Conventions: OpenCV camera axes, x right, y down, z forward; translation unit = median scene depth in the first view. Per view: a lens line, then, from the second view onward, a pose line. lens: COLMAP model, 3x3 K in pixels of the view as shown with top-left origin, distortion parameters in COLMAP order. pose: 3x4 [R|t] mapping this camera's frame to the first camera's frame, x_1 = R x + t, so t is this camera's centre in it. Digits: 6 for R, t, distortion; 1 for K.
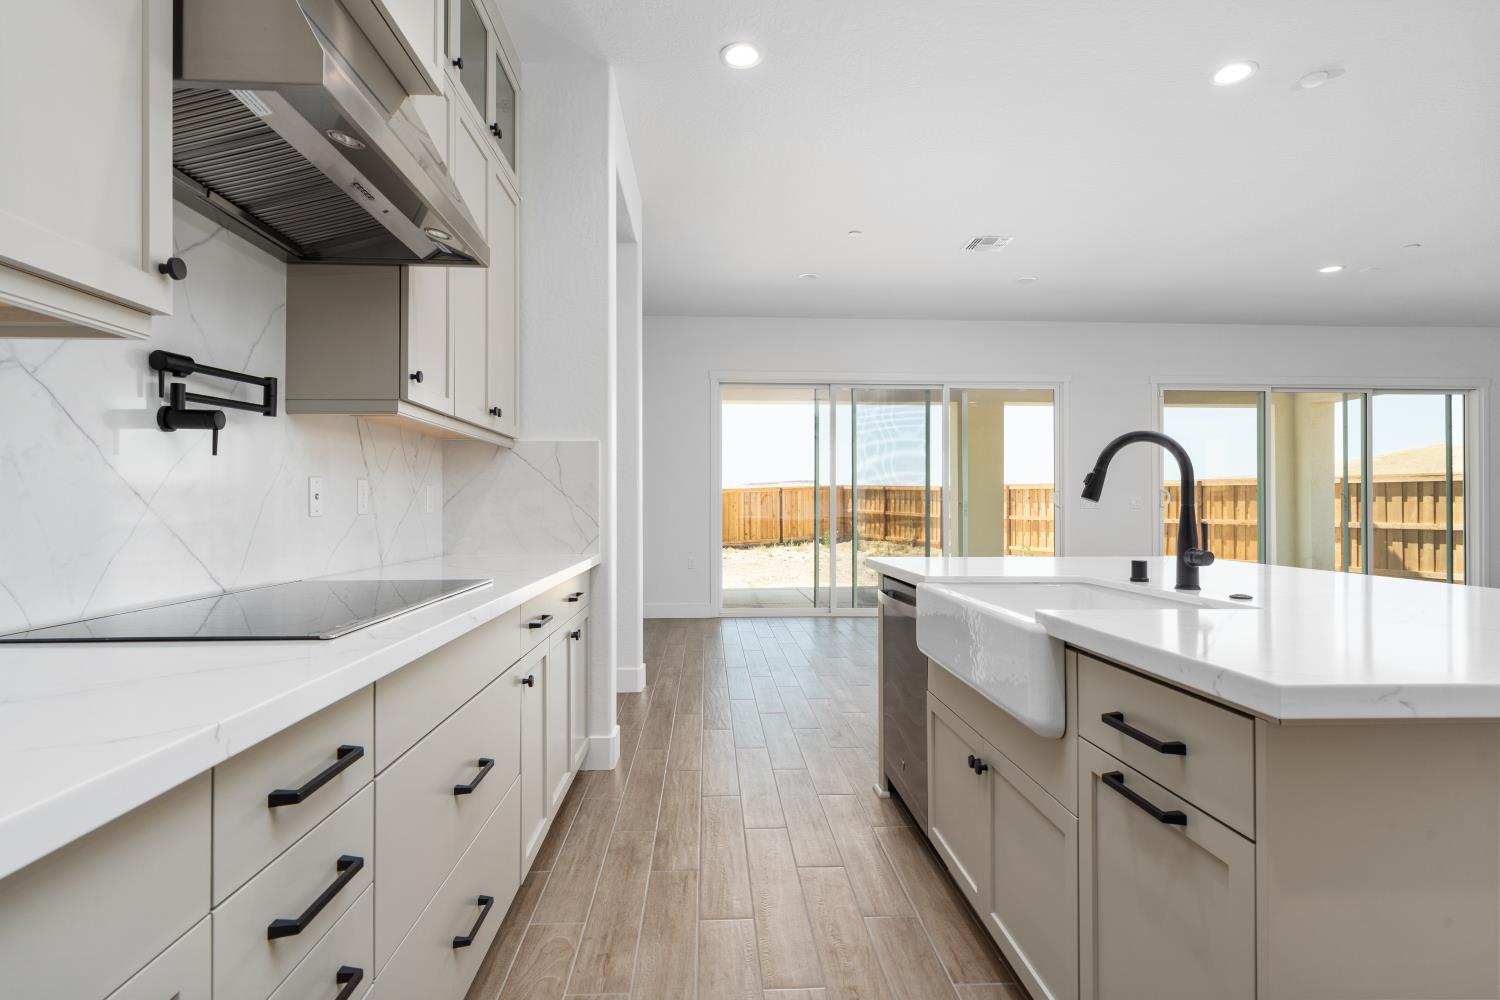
lens RADIAL K [[780.2, 0, 750.0], [0, 780.2, 500.0], [0, 0, 1]] dist [0.003300, 0.000939]
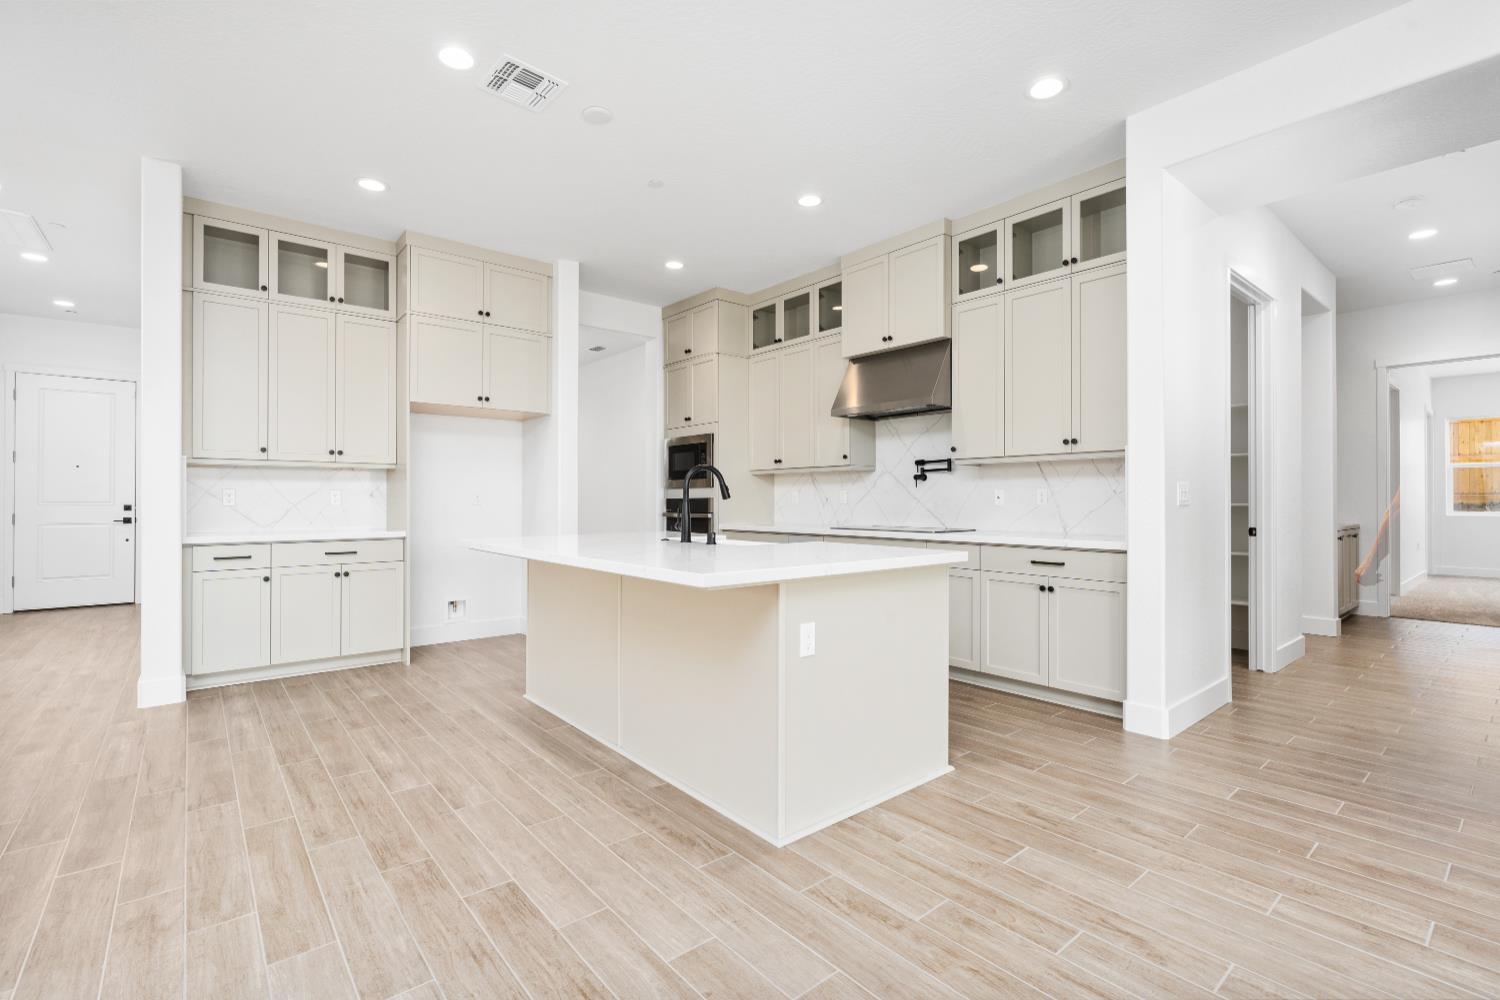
lens RADIAL K [[674.9, 0, 751.5], [0, 674.9, 495.9], [0, 0, 1]] dist [-0.000044, 0.000231]
pose [[-0.800797, -0.004065, -0.598923, 1.531144], [0.004380, 0.999910, -0.012643, 0.016237], [0.598920, -0.012748, -0.800707, 2.604420]]
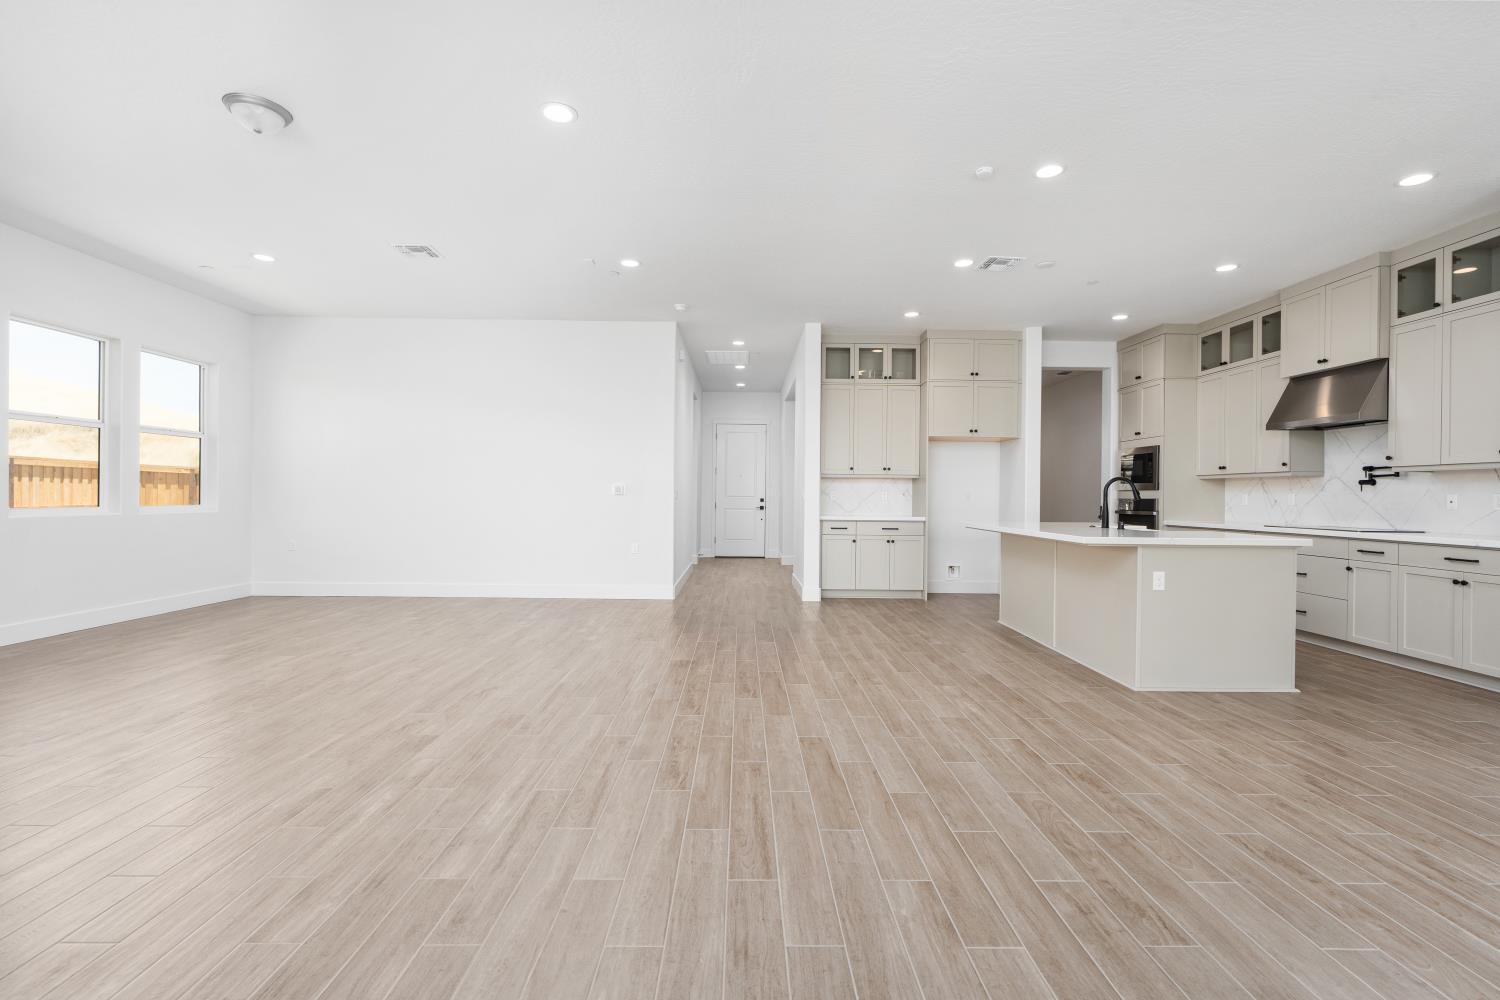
lens RADIAL K [[674.9, 0, 751.5], [0, 674.9, 495.9], [0, 0, 1]] dist [-0.000044, 0.000231]
pose [[-0.999048, -0.011470, 0.042096, 1.924040], [-0.011746, 0.999911, -0.006320, 0.019963], [-0.042020, -0.006809, -0.999094, 3.885453]]
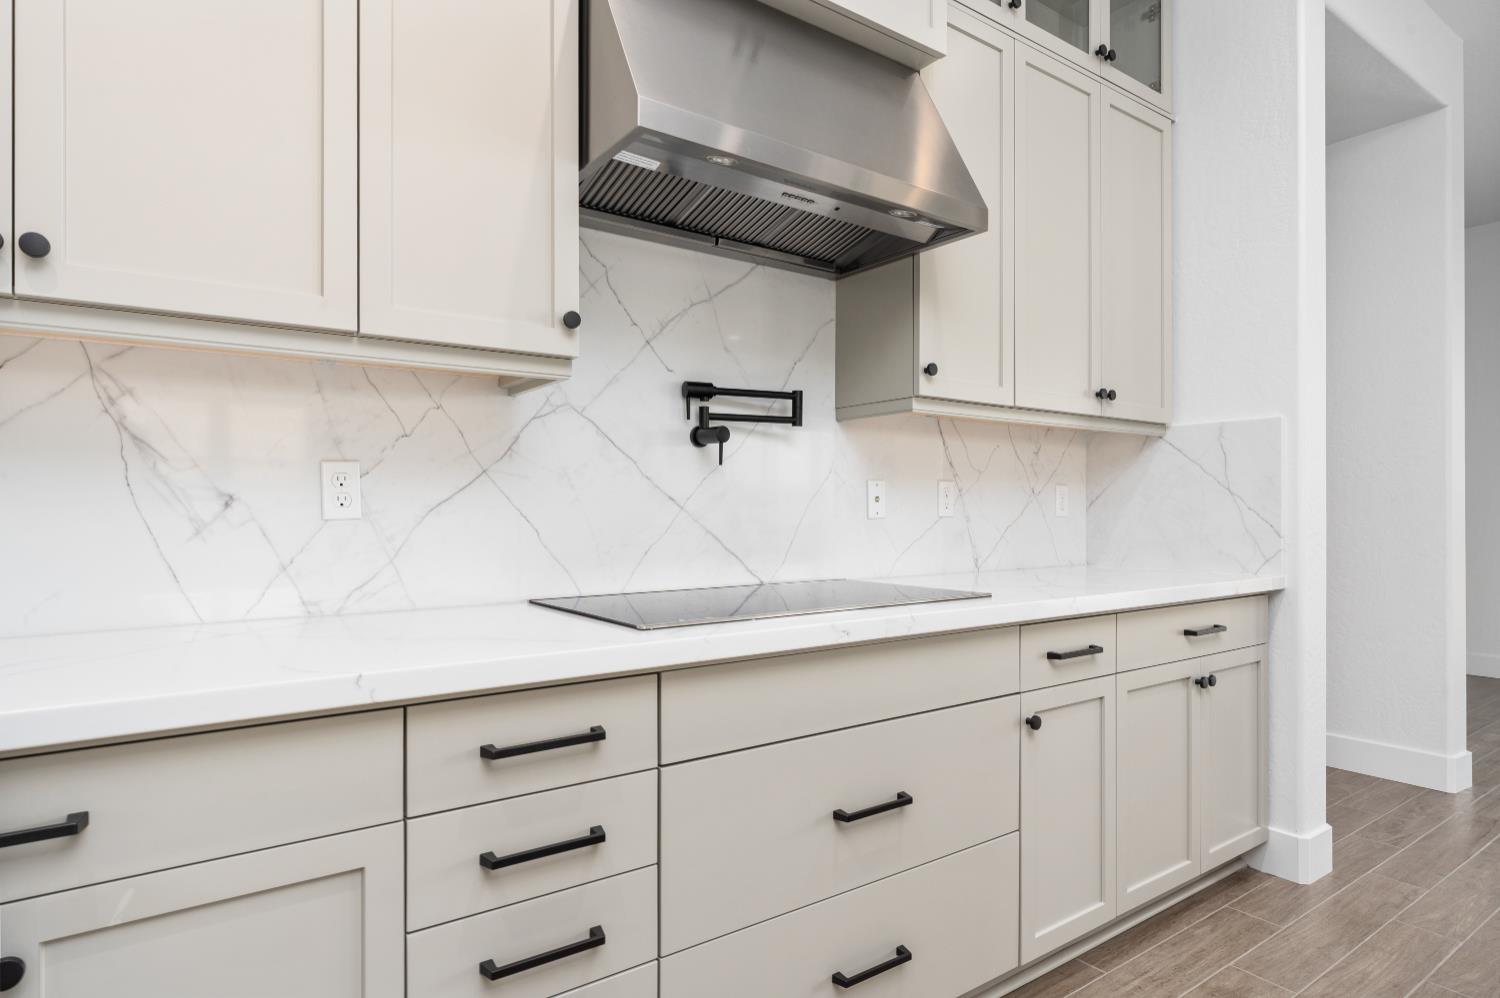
lens RADIAL K [[835.8, 0, 749.2], [0, 835.8, 507.2], [0, 0, 1]] dist [-0.002238, 0.001673]
pose [[0.534695, -0.001621, -0.845044, 0.336507], [0.006114, 0.999979, 0.001950, 0.003326], [0.845023, -0.006209, 0.534694, 0.317256]]
